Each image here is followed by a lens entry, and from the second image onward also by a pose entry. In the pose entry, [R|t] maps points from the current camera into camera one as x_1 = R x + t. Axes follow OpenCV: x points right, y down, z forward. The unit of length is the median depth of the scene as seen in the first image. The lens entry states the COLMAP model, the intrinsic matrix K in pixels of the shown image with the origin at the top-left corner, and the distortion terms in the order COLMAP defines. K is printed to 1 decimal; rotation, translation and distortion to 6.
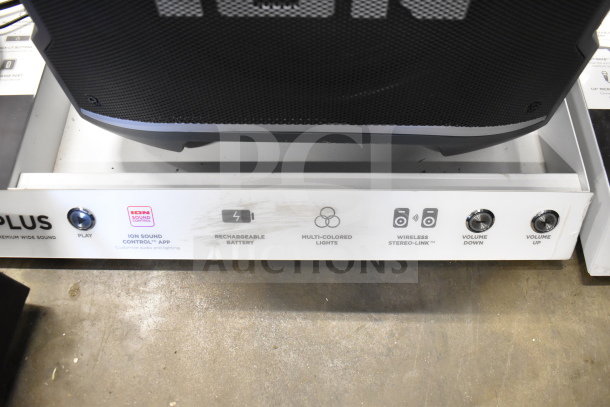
lens RADIAL K [[525.0, 0, 304.8], [0, 525.0, 202.1], [0, 0, 1]] dist [-0.099851, 0.013567]
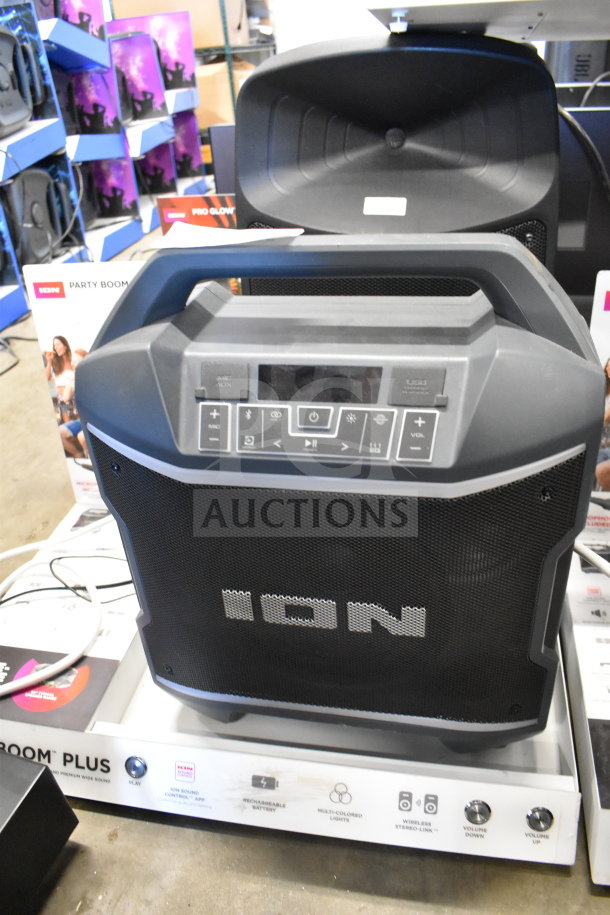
lens RADIAL K [[696.6, 0, 305.8], [0, 696.6, 451.2], [0, 0, 1]] dist [-0.104212, 0.020609]
pose [[0.983453, 0.043400, -0.175889, 0.193634], [-0.129759, 0.846272, -0.516706, 0.170531], [0.126425, 0.530980, 0.837901, -0.642441]]
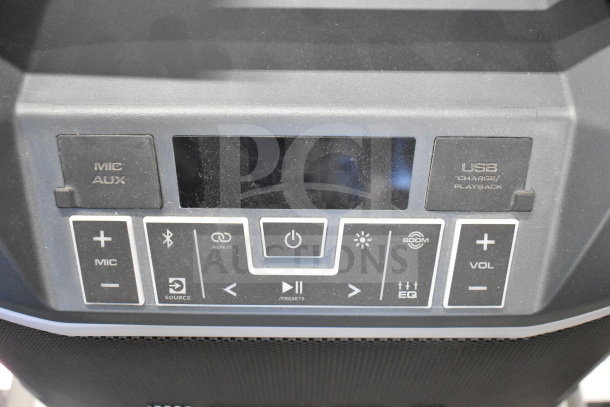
lens RADIAL K [[705.3, 0, 301.7], [0, 705.3, 205.2], [0, 0, 1]] dist [-0.069173, 0.000000]
pose [[0.999656, -0.014035, 0.022165, 0.000087], [0.016586, 0.992698, -0.119484, -0.416018], [-0.020326, 0.119811, 0.992589, -0.346608]]
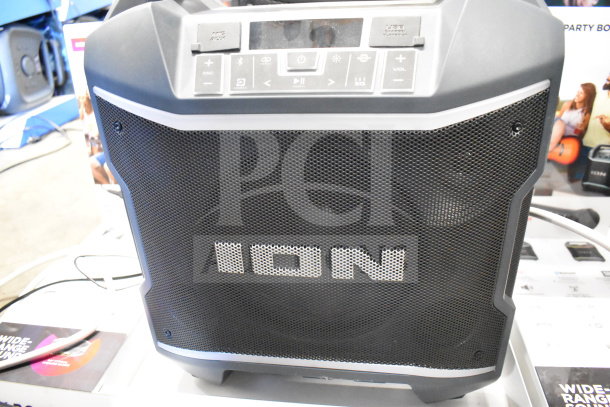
lens RADIAL K [[464.4, 0, 301.8], [0, 464.4, 191.2], [0, 0, 1]] dist [-0.104212, 0.020609]
pose [[0.991713, 0.020594, -0.126814, 0.112889], [-0.093446, 0.793020, -0.601986, 0.204960], [0.088169, 0.608848, 0.788372, -0.218525]]
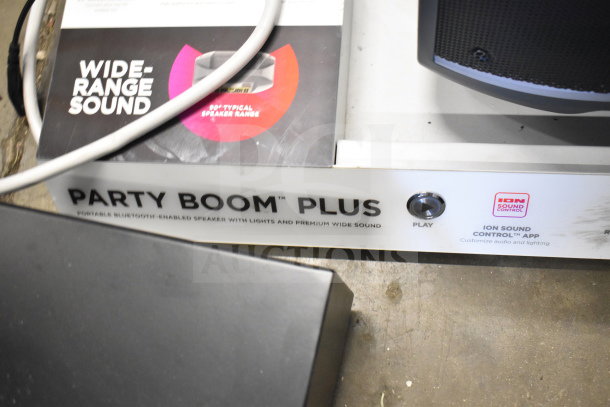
lens RADIAL K [[705.3, 0, 304.4], [0, 705.3, 202.0], [0, 0, 1]] dist [-0.069173, 0.000000]
pose [[0.989146, 0.031203, -0.143585, -0.454664], [-0.003939, 0.982472, 0.186369, -0.158924], [0.146884, -0.183781, 0.971931, -0.013596]]
